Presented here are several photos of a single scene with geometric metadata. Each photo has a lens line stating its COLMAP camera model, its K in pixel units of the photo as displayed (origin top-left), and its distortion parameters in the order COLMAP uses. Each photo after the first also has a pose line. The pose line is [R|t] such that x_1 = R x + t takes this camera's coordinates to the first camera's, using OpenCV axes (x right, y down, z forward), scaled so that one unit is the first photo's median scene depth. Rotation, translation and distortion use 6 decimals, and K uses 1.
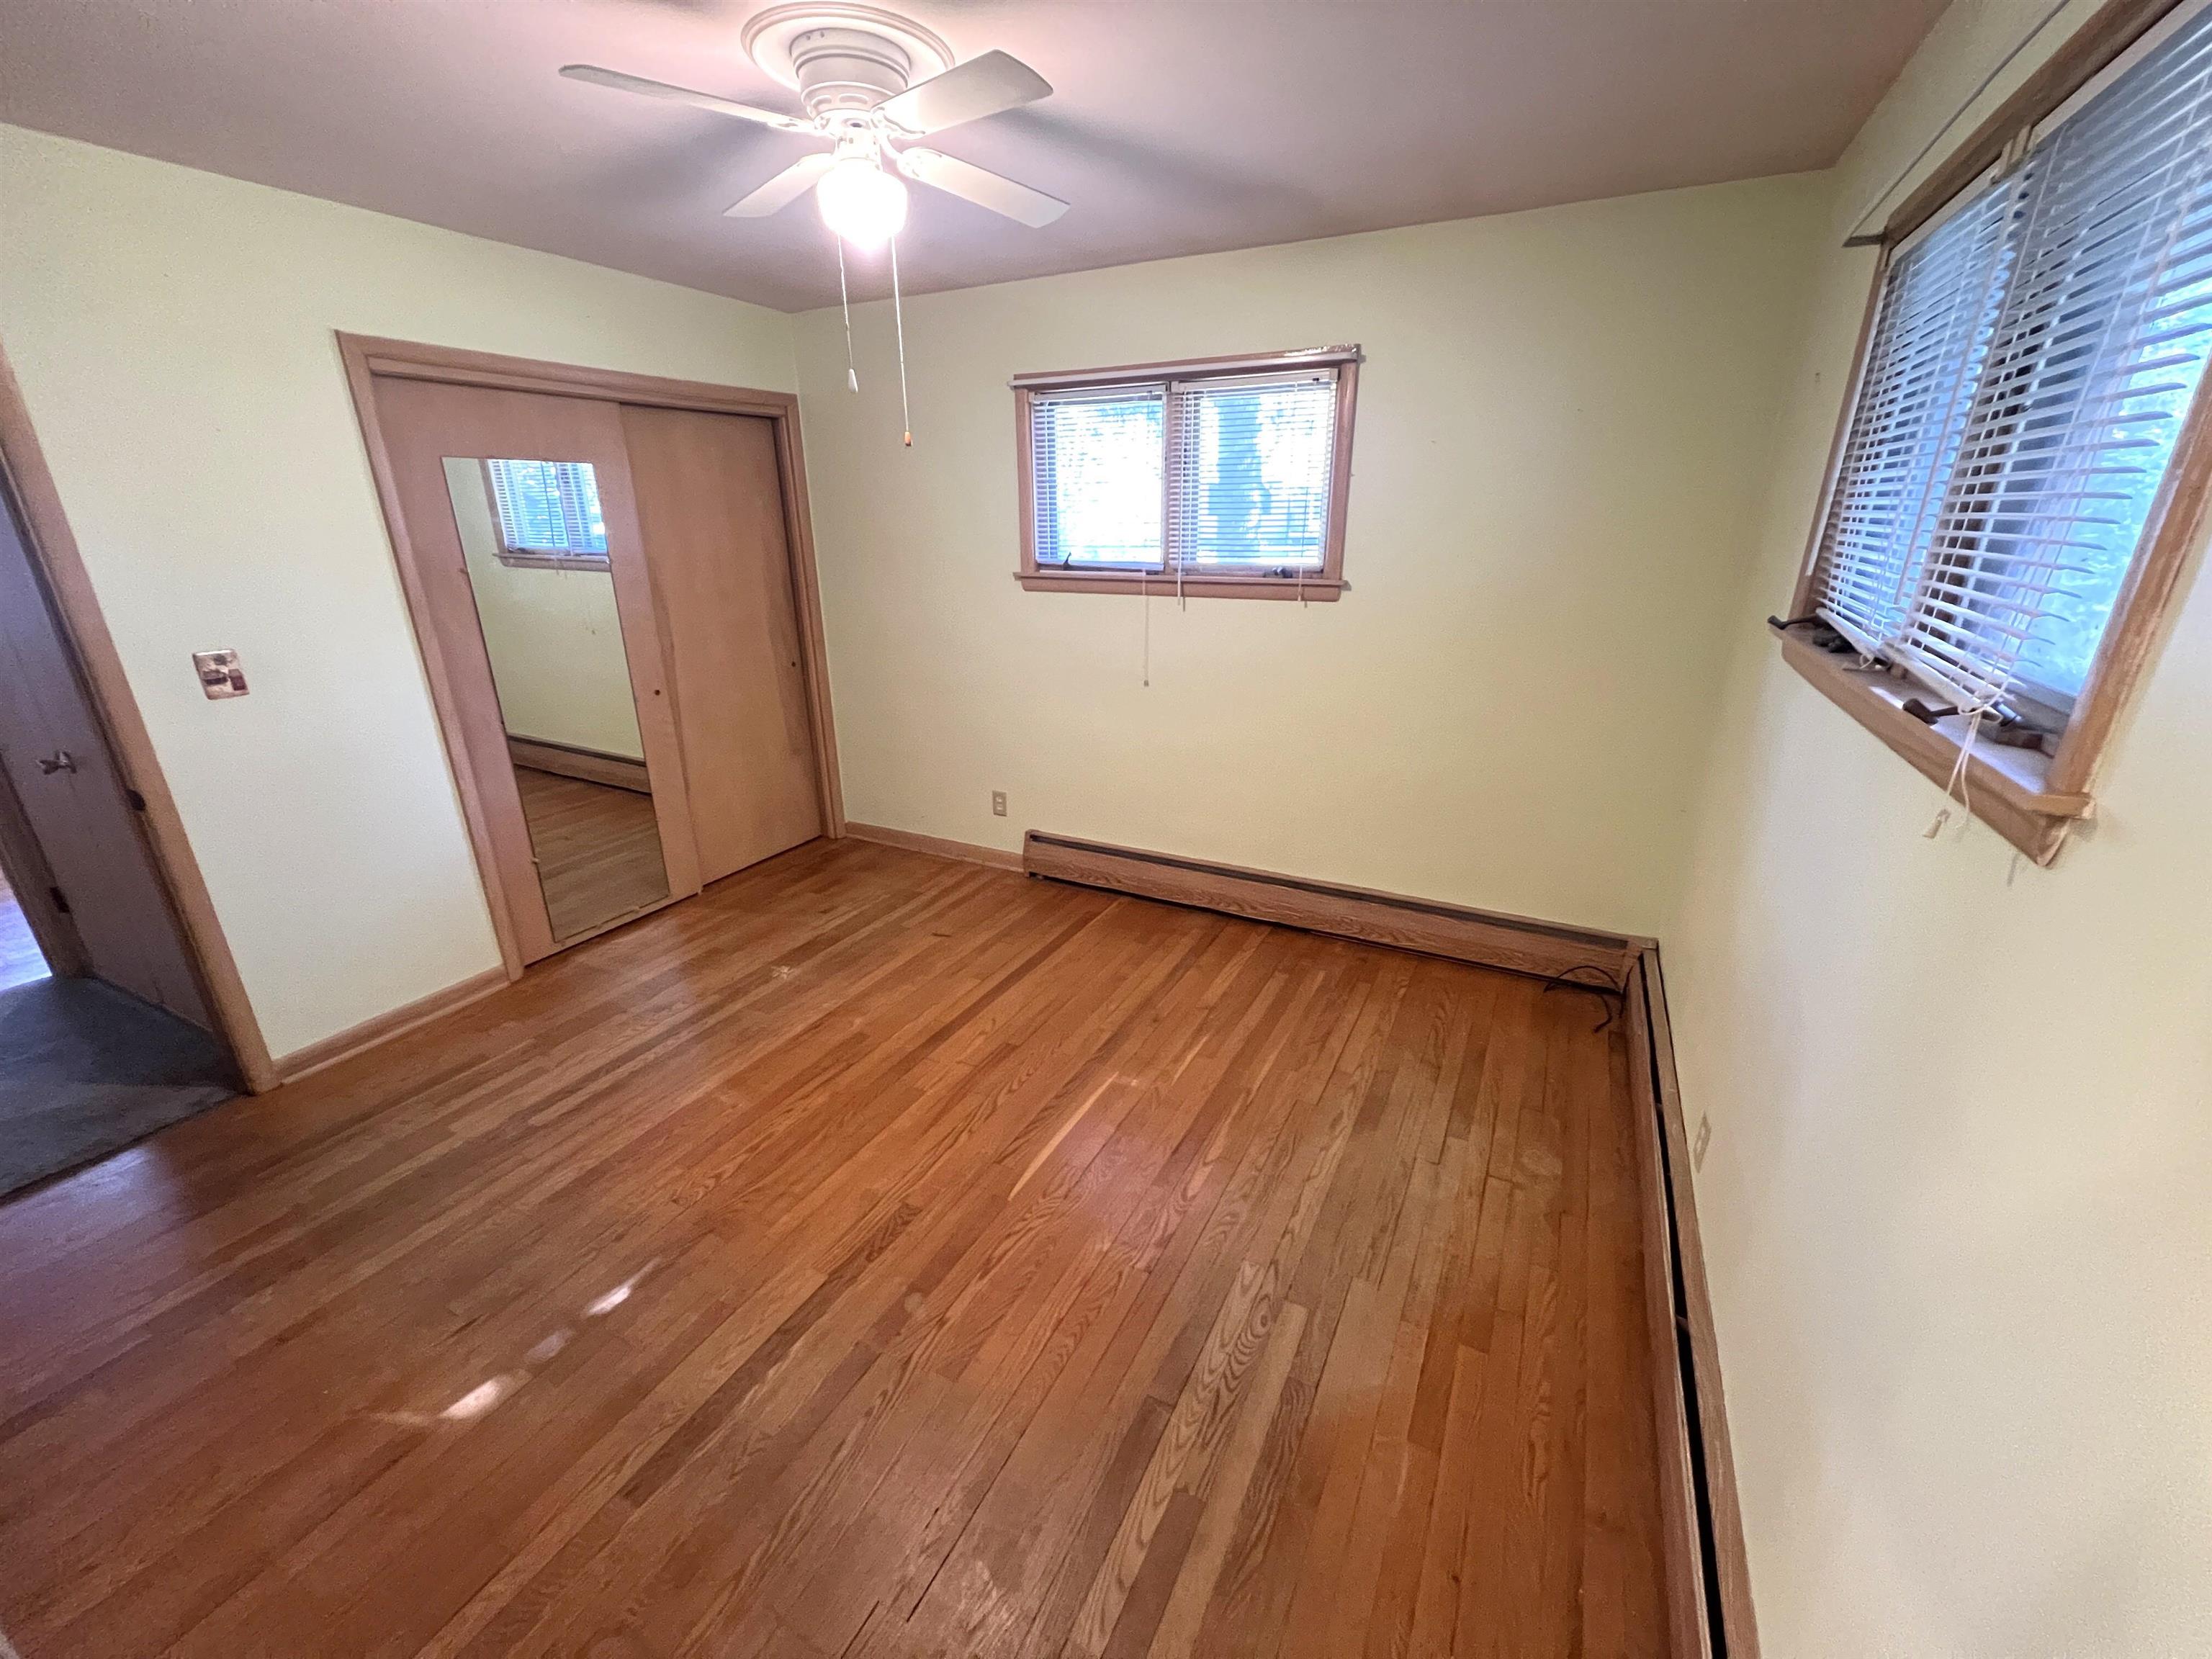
lens RADIAL K [[883.8, 0, 1109.2], [0, 883.8, 830.1], [0, 0, 1]] dist [0.004038, 0.000507]
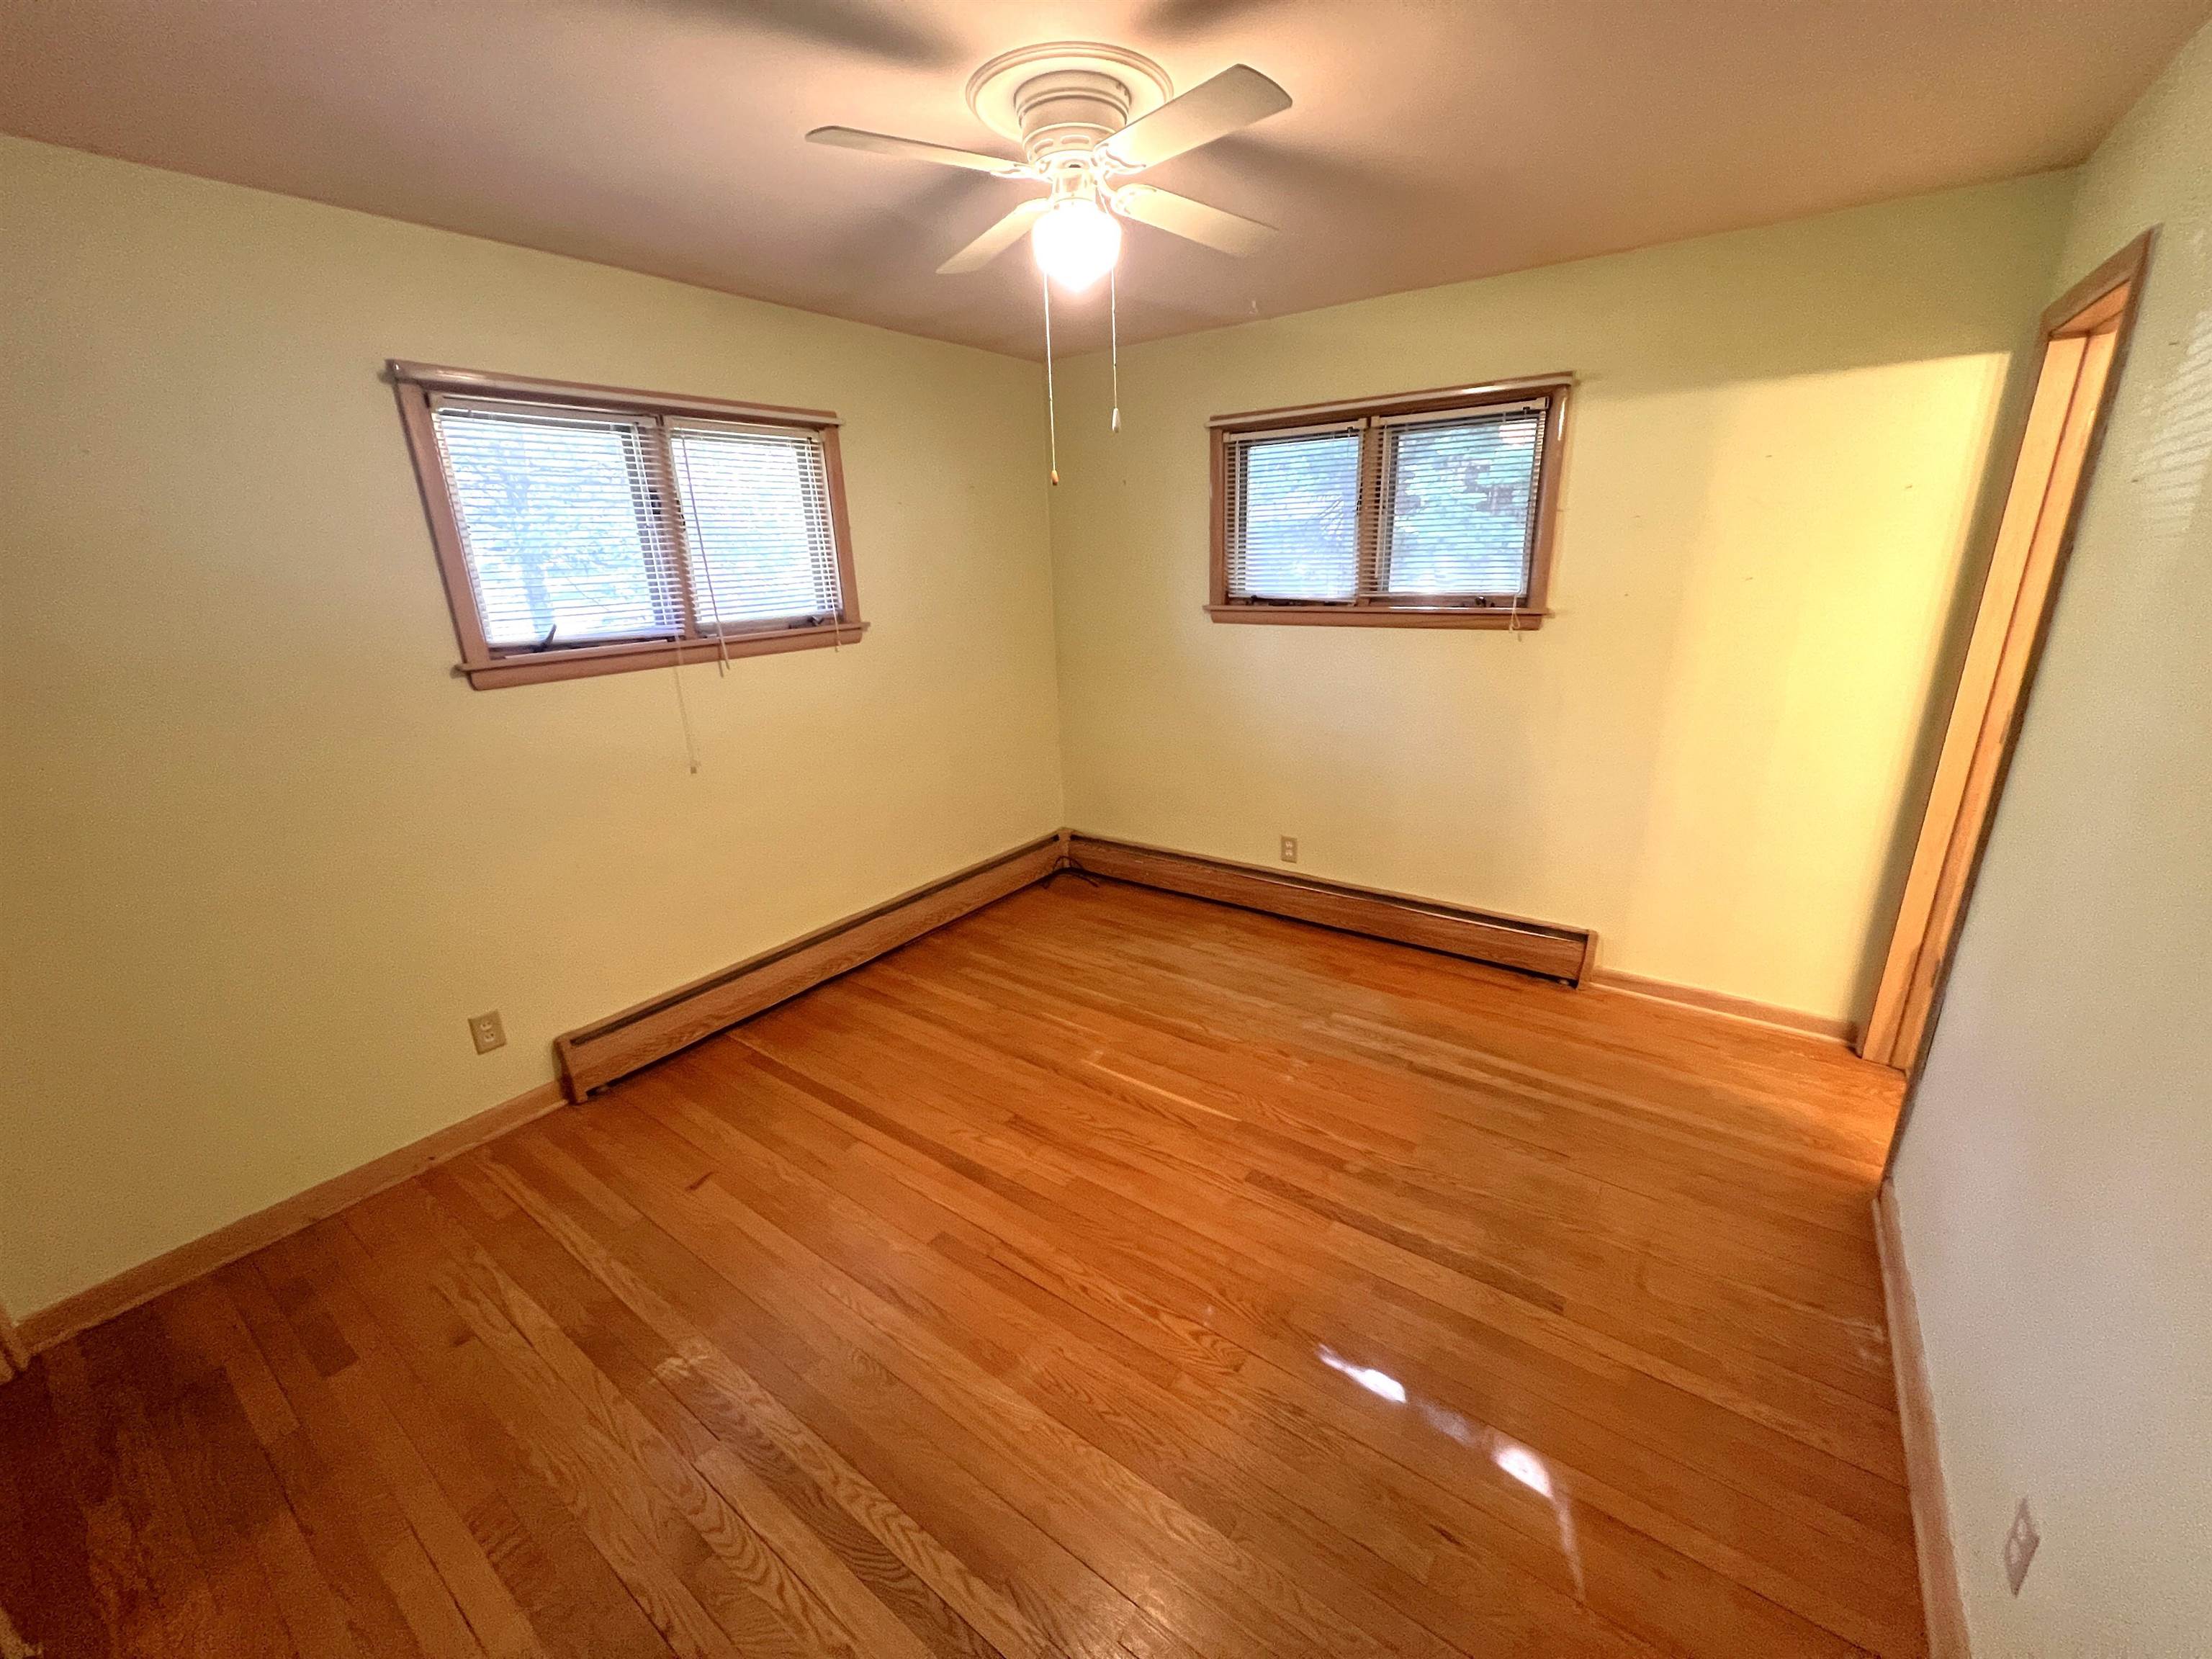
lens RADIAL K [[883.8, 0, 1105.7], [0, 883.8, 834.8], [0, 0, 1]] dist [0.004038, 0.000507]
pose [[0.151175, -0.302364, 0.941128, -0.799990], [0.361839, 0.902920, 0.231966, -0.189257], [-0.919901, 0.305470, 0.245906, 0.531570]]
